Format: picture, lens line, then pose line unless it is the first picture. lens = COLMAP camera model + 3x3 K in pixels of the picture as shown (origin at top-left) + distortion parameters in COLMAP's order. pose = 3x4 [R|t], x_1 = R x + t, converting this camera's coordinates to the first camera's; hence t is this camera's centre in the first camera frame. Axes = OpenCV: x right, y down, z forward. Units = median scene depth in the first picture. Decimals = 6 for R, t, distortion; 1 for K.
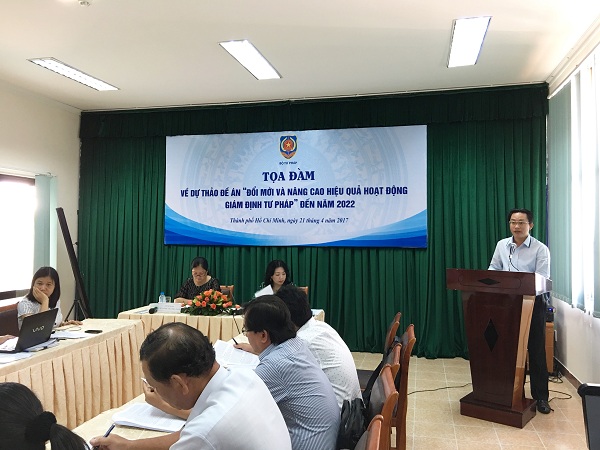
lens RADIAL K [[503.3, 0, 300.1], [0, 503.3, 219.8], [0, 0, 1]] dist [-0.012365, -0.004624]
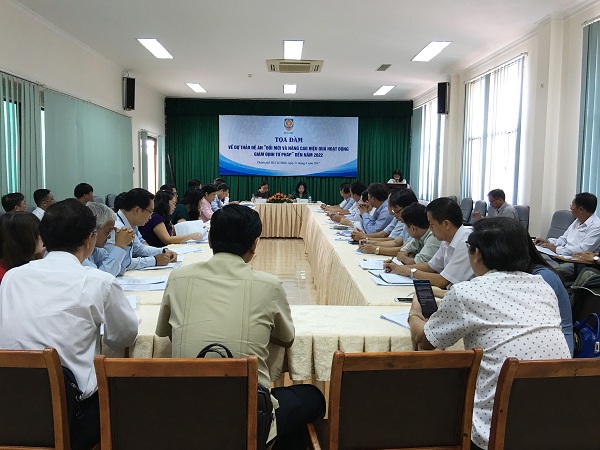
lens RADIAL K [[503.3, 0, 298.9], [0, 503.3, 225.7], [0, 0, 1]] dist [-0.012365, -0.004624]
pose [[0.967567, -0.016140, 0.252100, -0.479710], [-0.015536, 0.992266, 0.123154, 0.002027], [-0.252138, -0.123077, 0.959833, -0.910779]]
